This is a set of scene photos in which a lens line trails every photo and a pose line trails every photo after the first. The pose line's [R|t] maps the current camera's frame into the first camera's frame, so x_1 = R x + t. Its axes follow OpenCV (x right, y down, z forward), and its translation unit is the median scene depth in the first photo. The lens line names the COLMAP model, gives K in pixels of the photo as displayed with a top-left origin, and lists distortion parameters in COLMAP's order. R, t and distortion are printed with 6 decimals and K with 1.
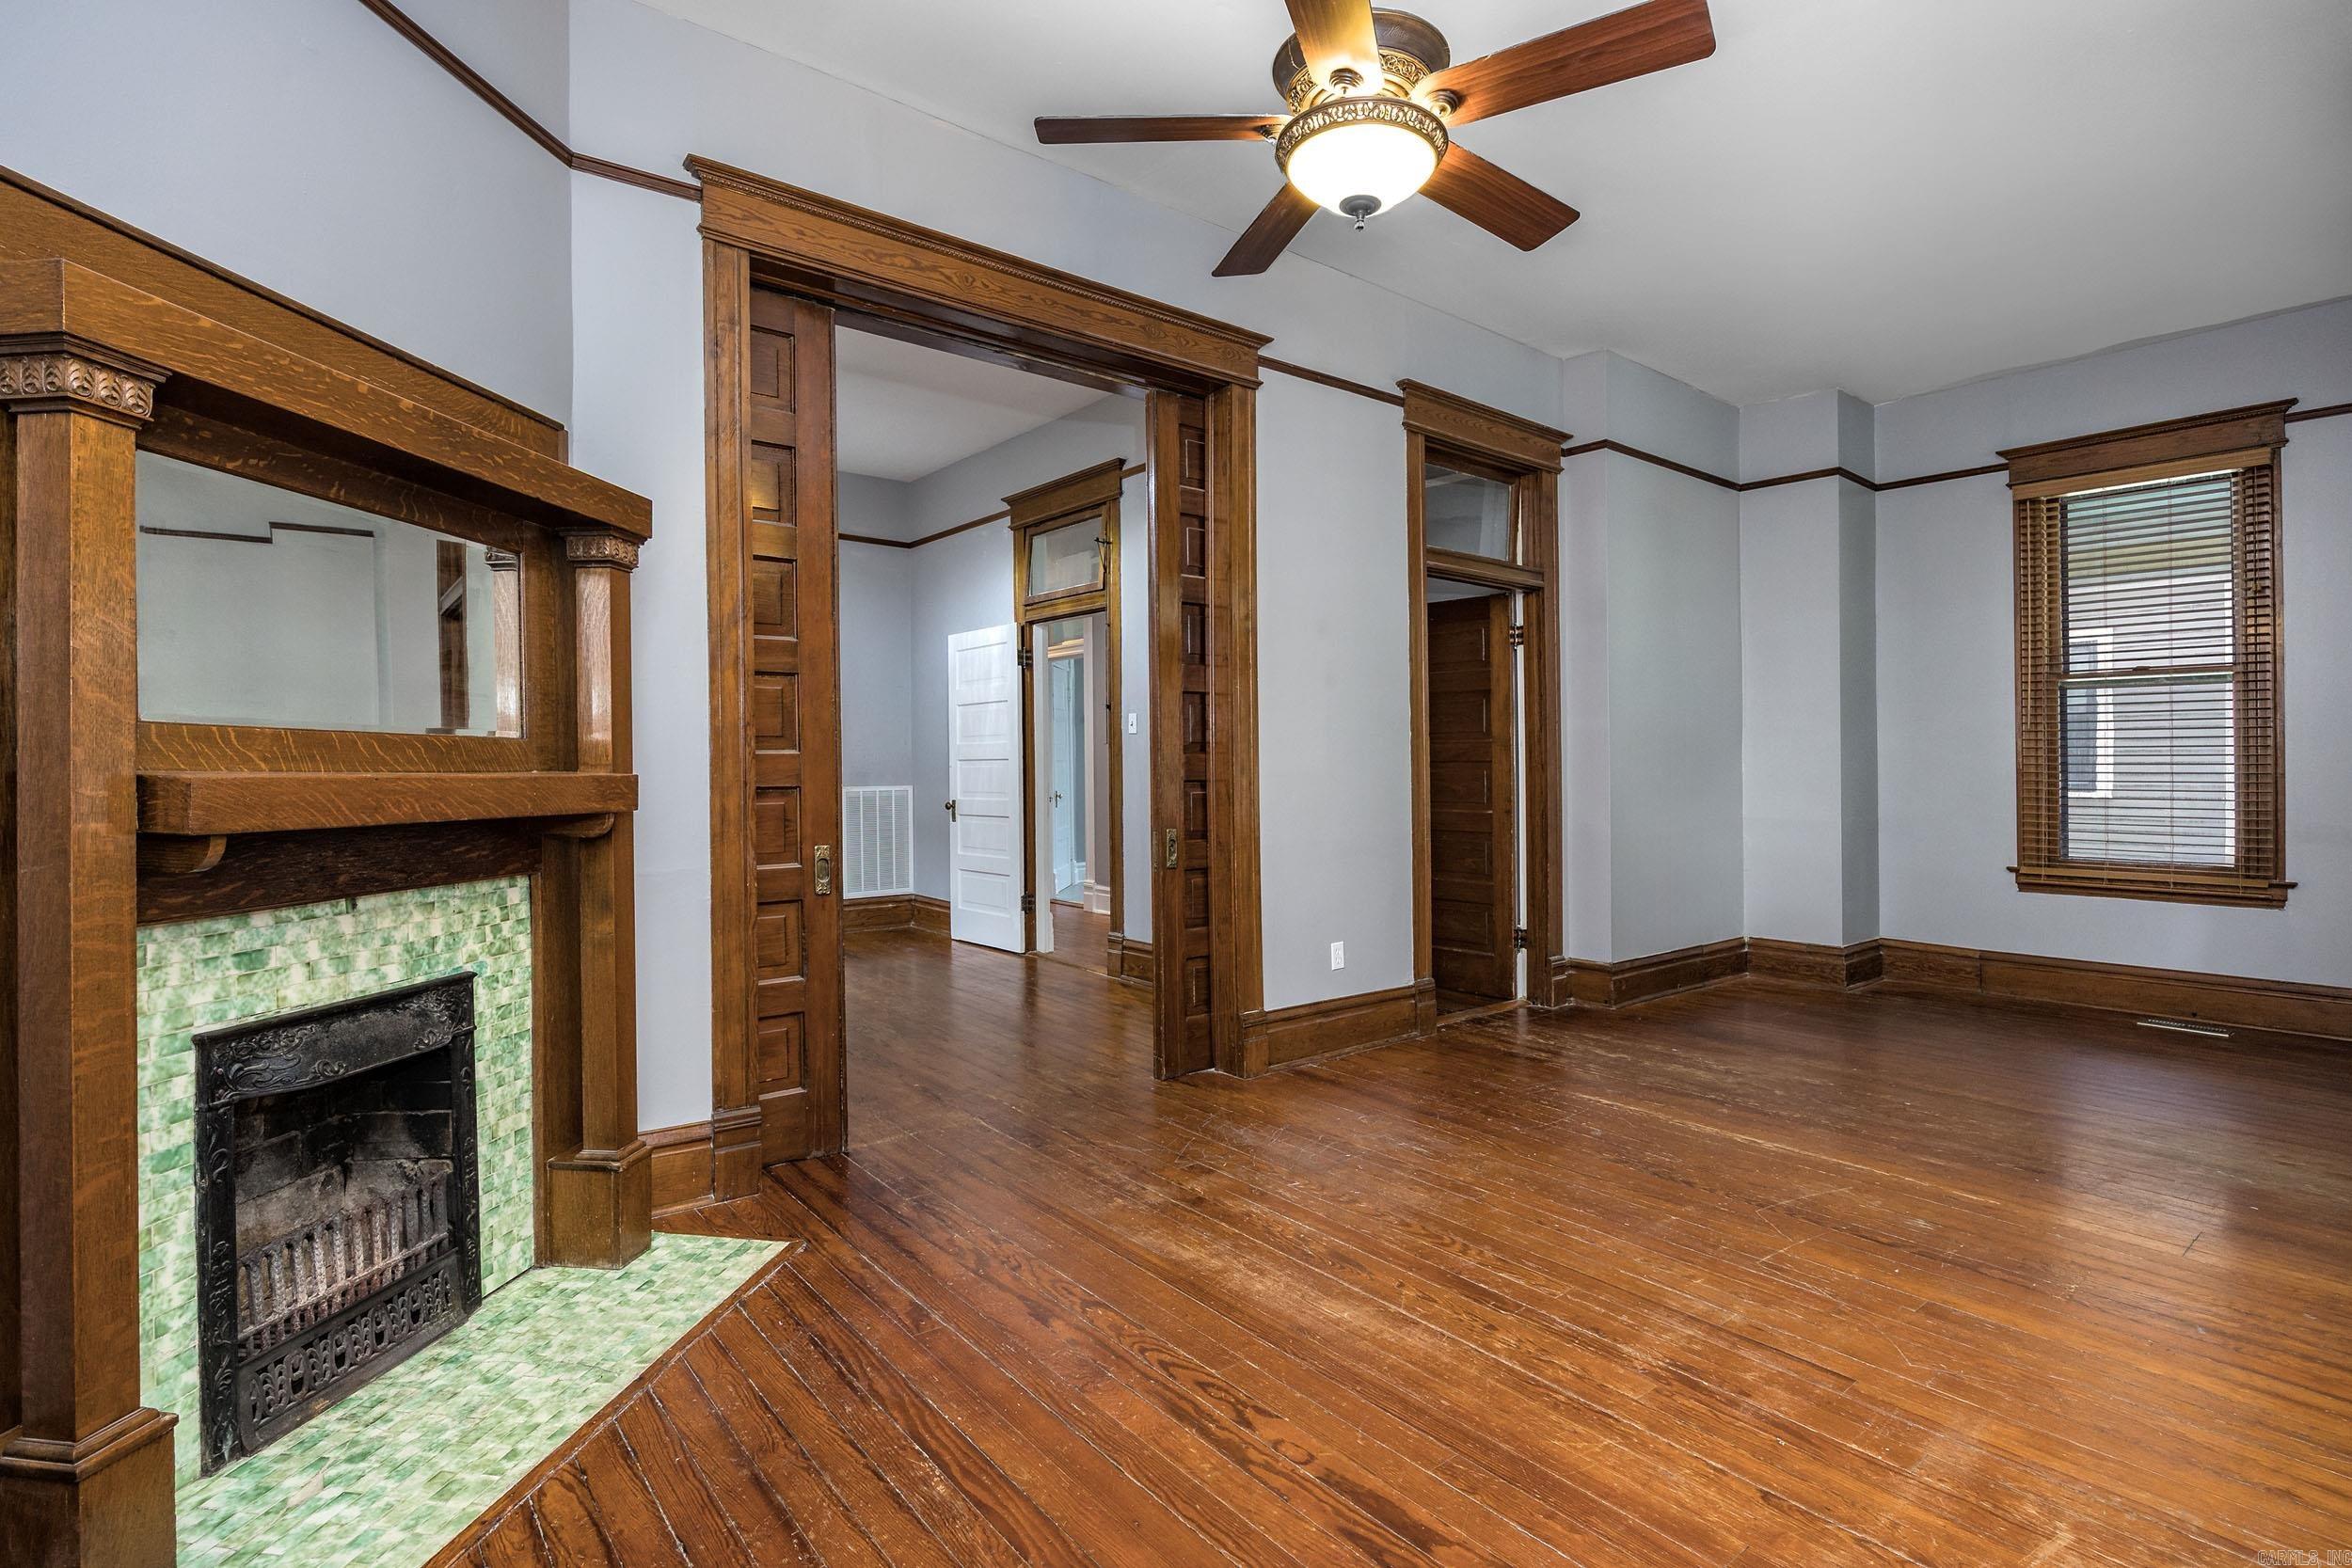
lens RADIAL K [[1168.4, 0, 1177.3], [0, 1168.4, 713.6], [0, 0, 1]] dist [-0.010234, -0.000170]
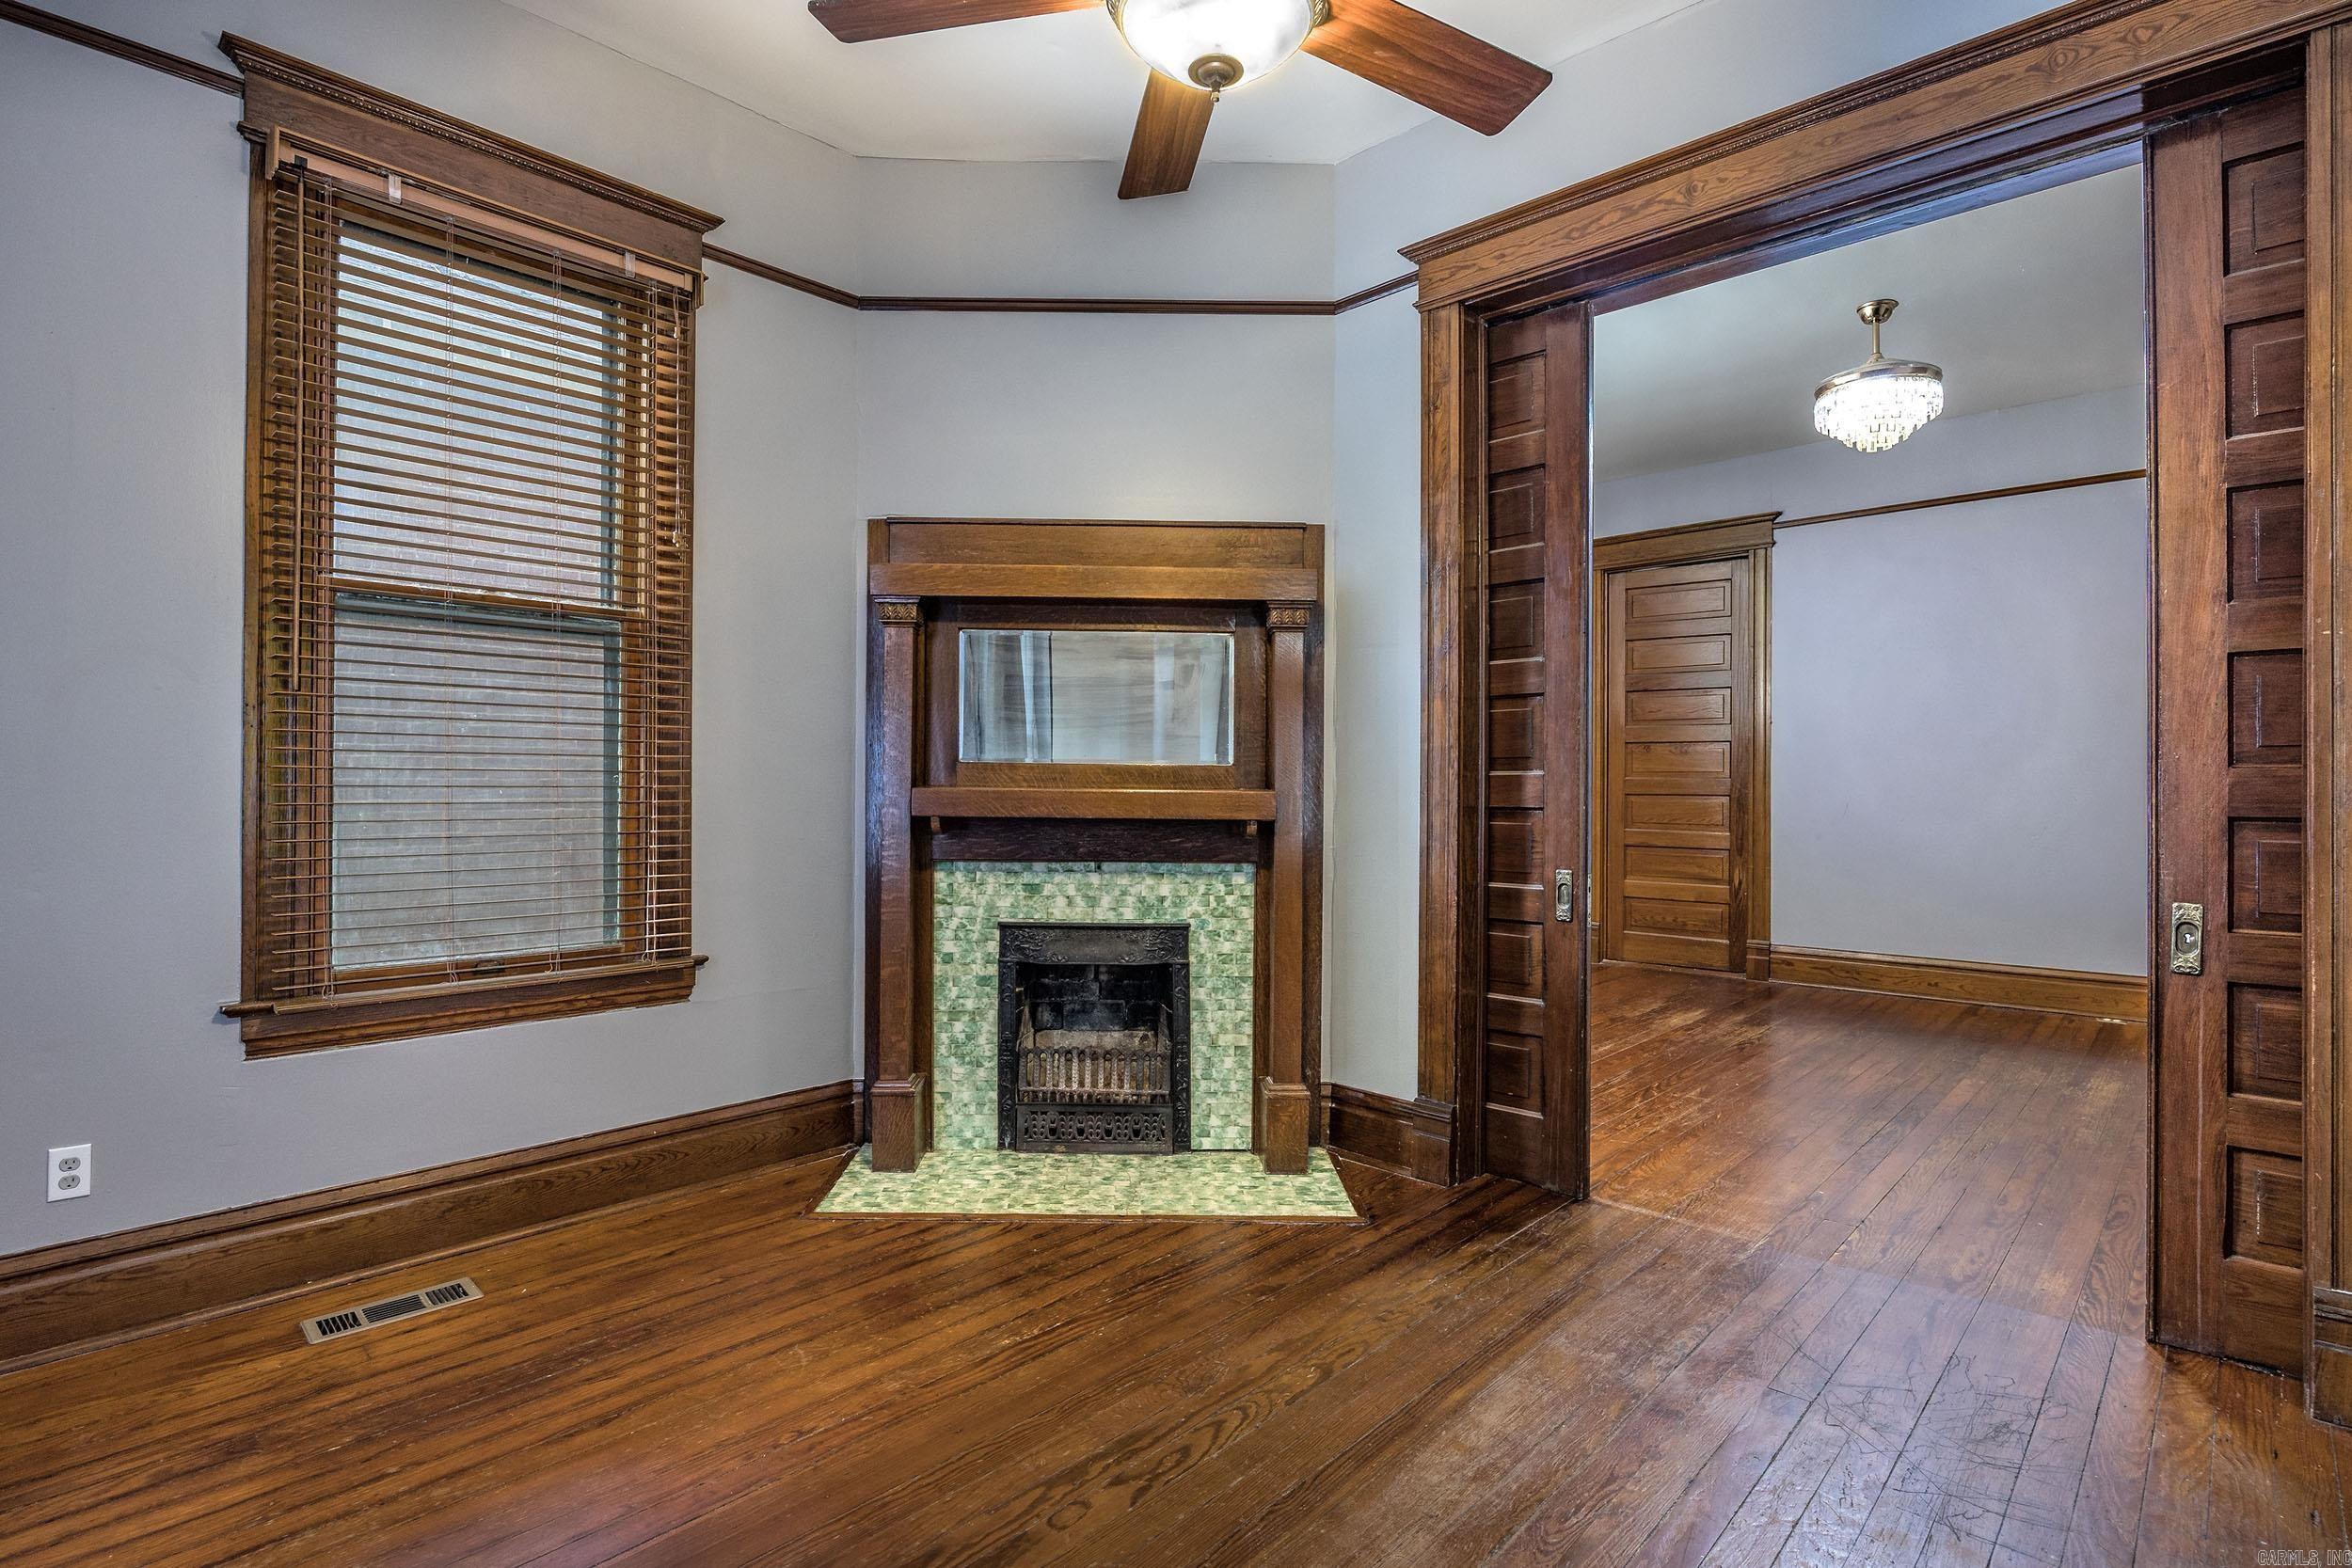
lens RADIAL K [[1168.4, 0, 1179.2], [0, 1168.4, 744.1], [0, 0, 1]] dist [-0.010234, -0.000170]
pose [[0.115737, -0.033782, -0.992705, 0.936465], [0.038764, 0.998814, -0.029471, 0.039756], [0.992523, -0.035070, 0.116910, 0.882741]]
